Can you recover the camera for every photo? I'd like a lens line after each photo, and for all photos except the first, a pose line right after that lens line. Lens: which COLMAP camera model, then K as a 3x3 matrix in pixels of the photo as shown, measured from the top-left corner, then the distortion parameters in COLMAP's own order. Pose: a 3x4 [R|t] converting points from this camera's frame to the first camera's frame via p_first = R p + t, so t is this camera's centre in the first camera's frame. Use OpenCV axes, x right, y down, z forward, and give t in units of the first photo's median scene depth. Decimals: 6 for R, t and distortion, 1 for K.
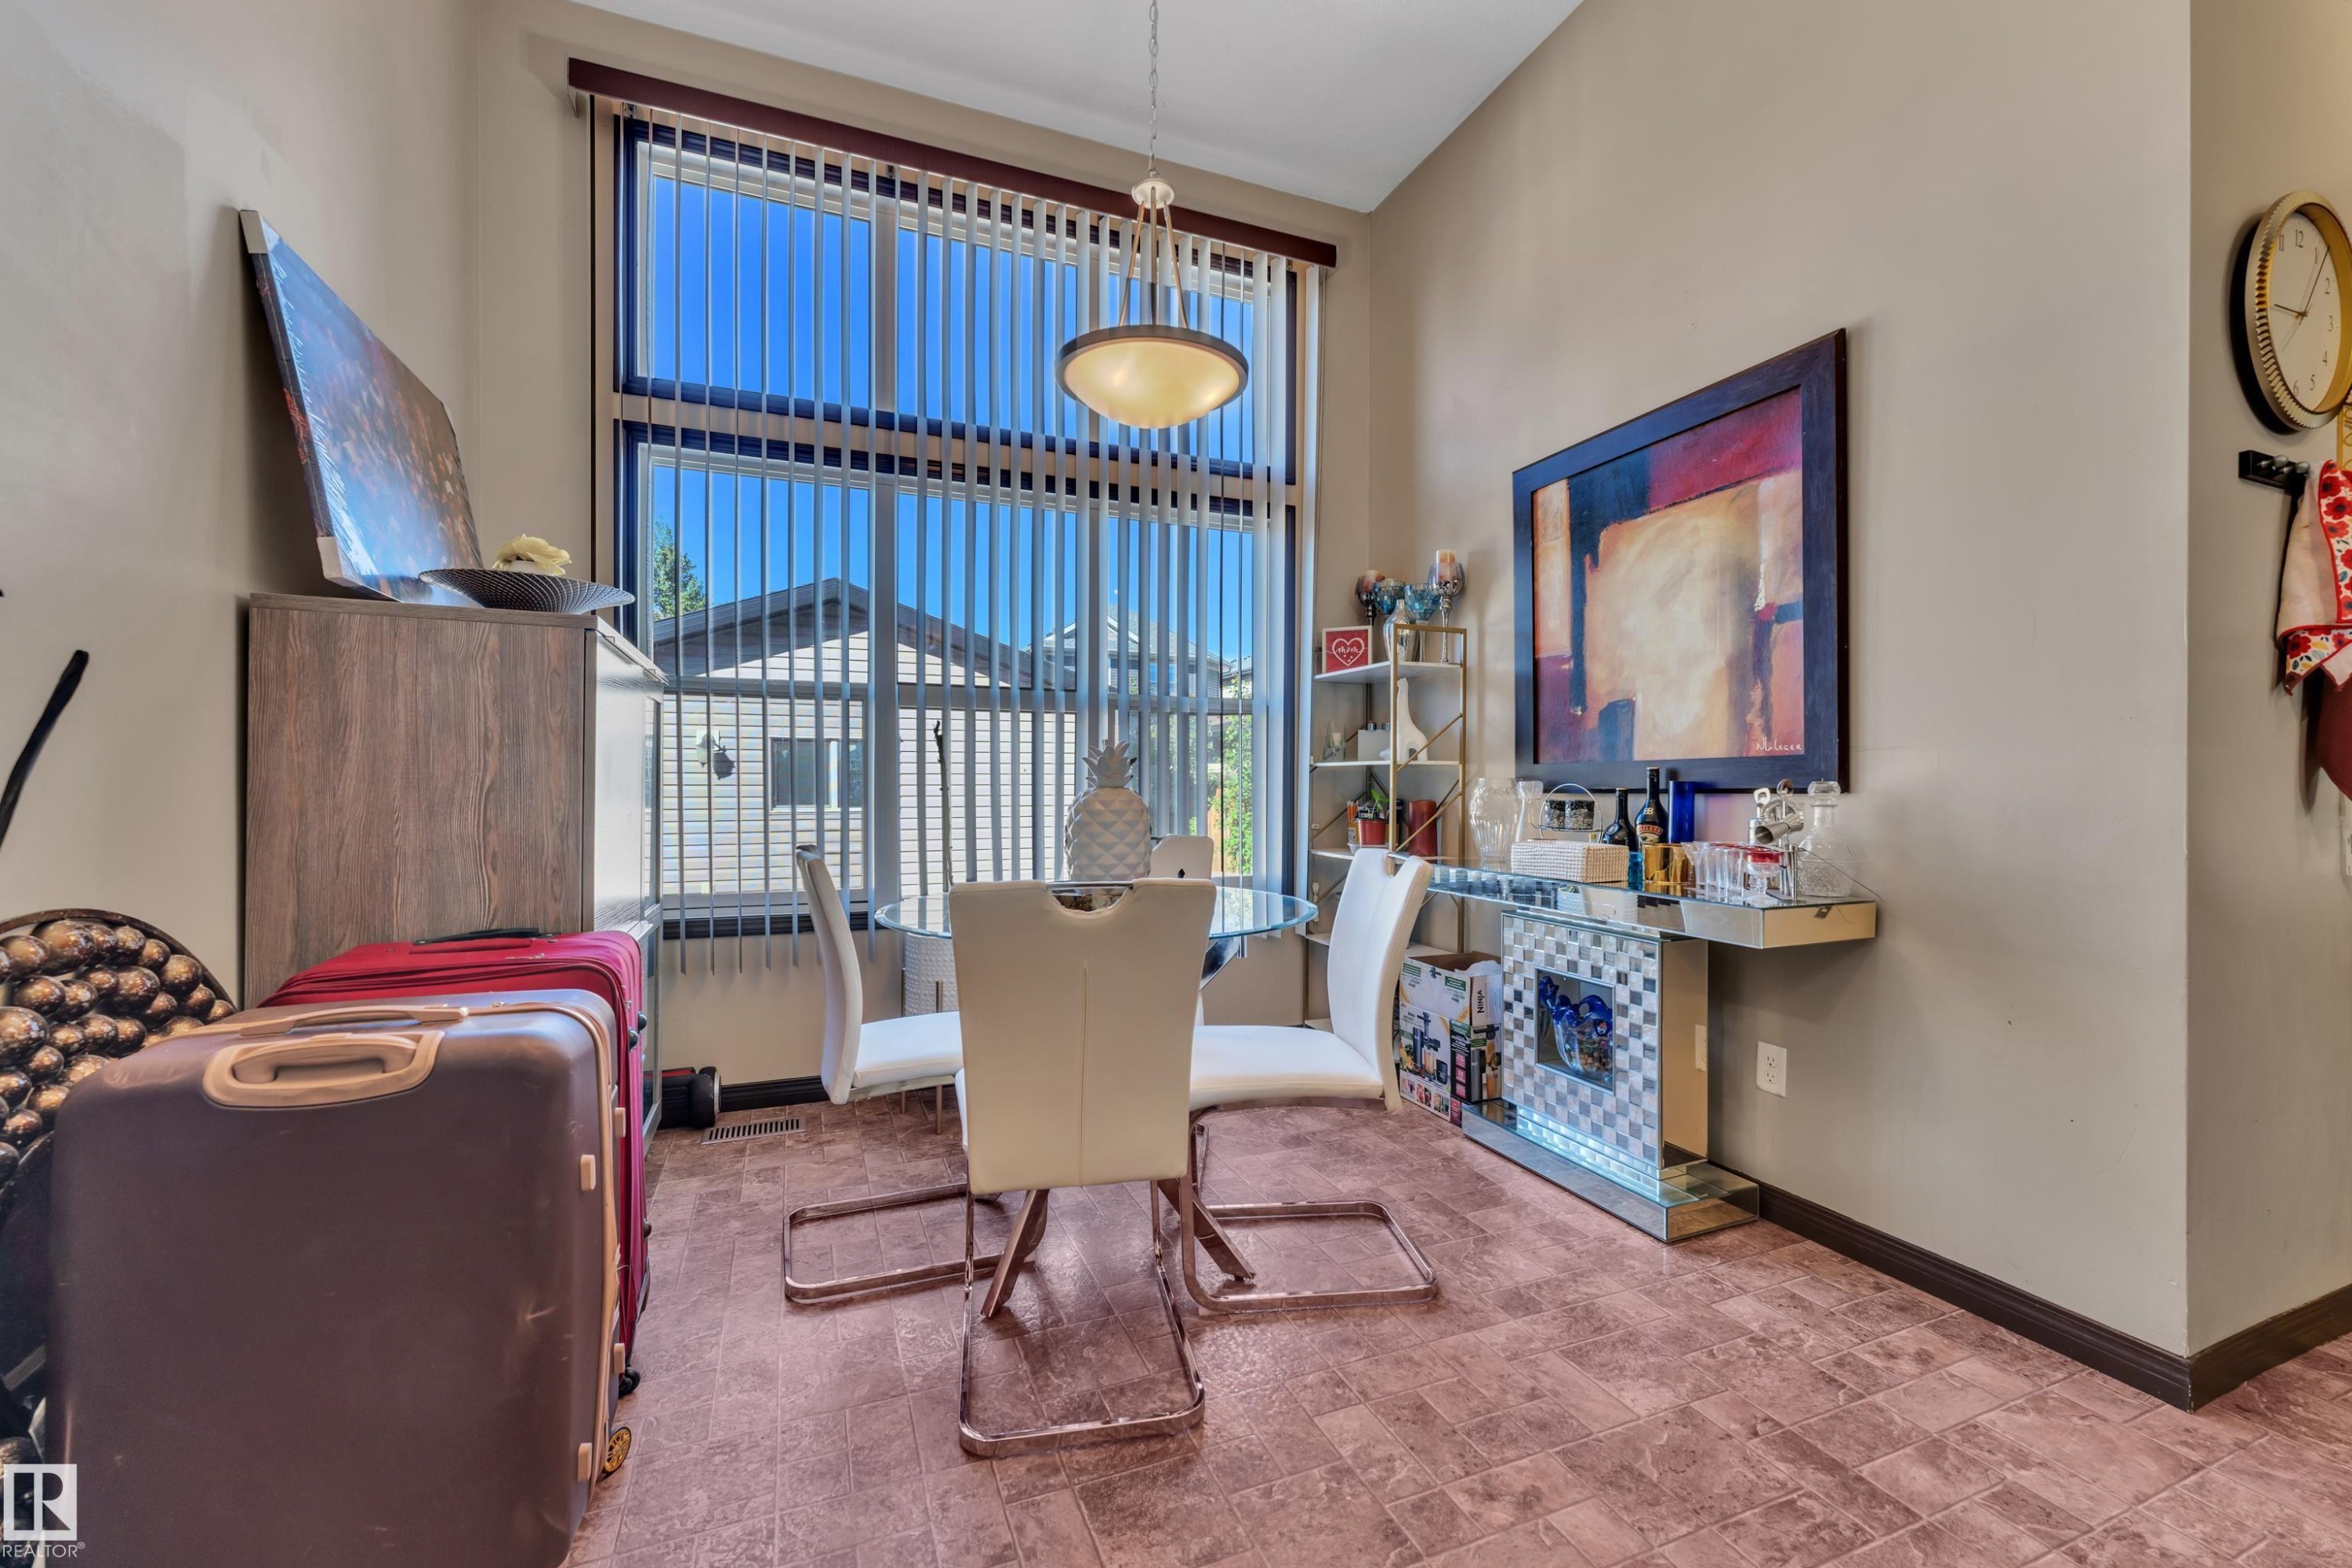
lens RADIAL K [[954.0, 0, 1176.9], [0, 954.0, 781.4], [0, 0, 1]] dist [-0.002834, -0.000580]
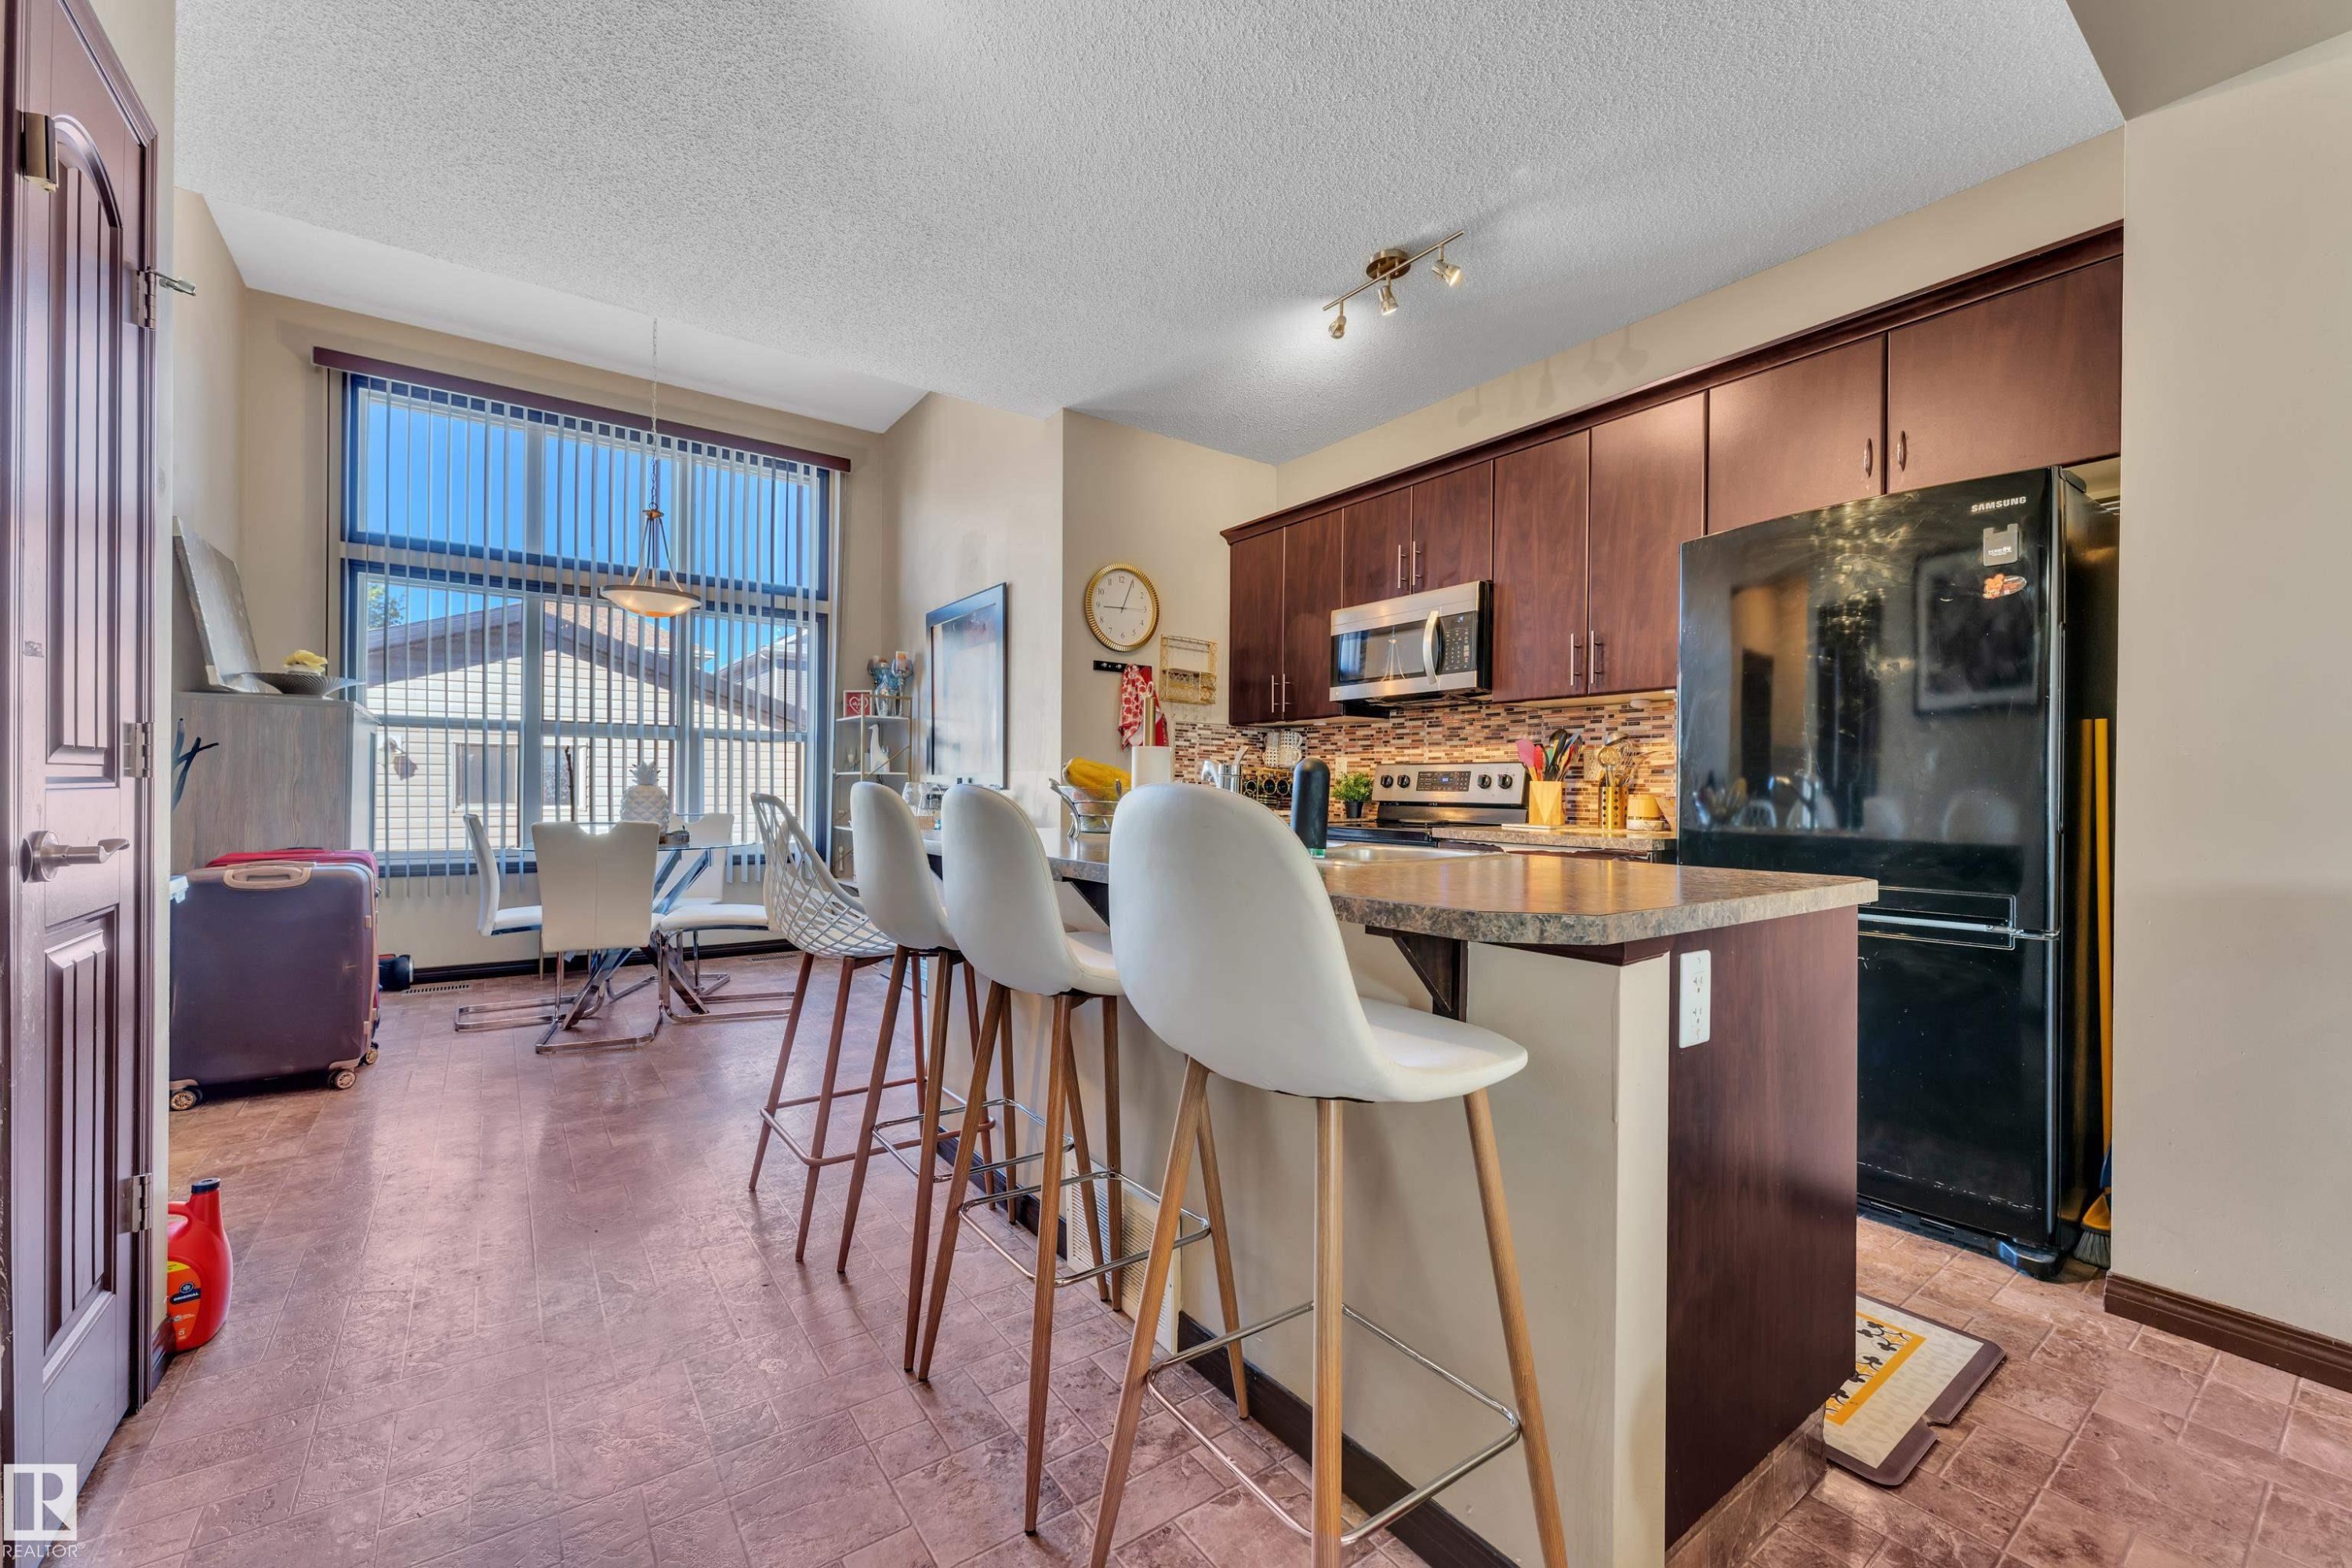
lens RADIAL K [[954.0, 0, 1176.1], [0, 954.0, 786.9], [0, 0, 1]] dist [-0.002834, -0.000580]
pose [[0.970706, 0.007254, 0.240161, 0.396788], [-0.007255, 0.999973, -0.000880, 0.002520], [-0.240161, -0.000888, 0.970733, -0.899086]]
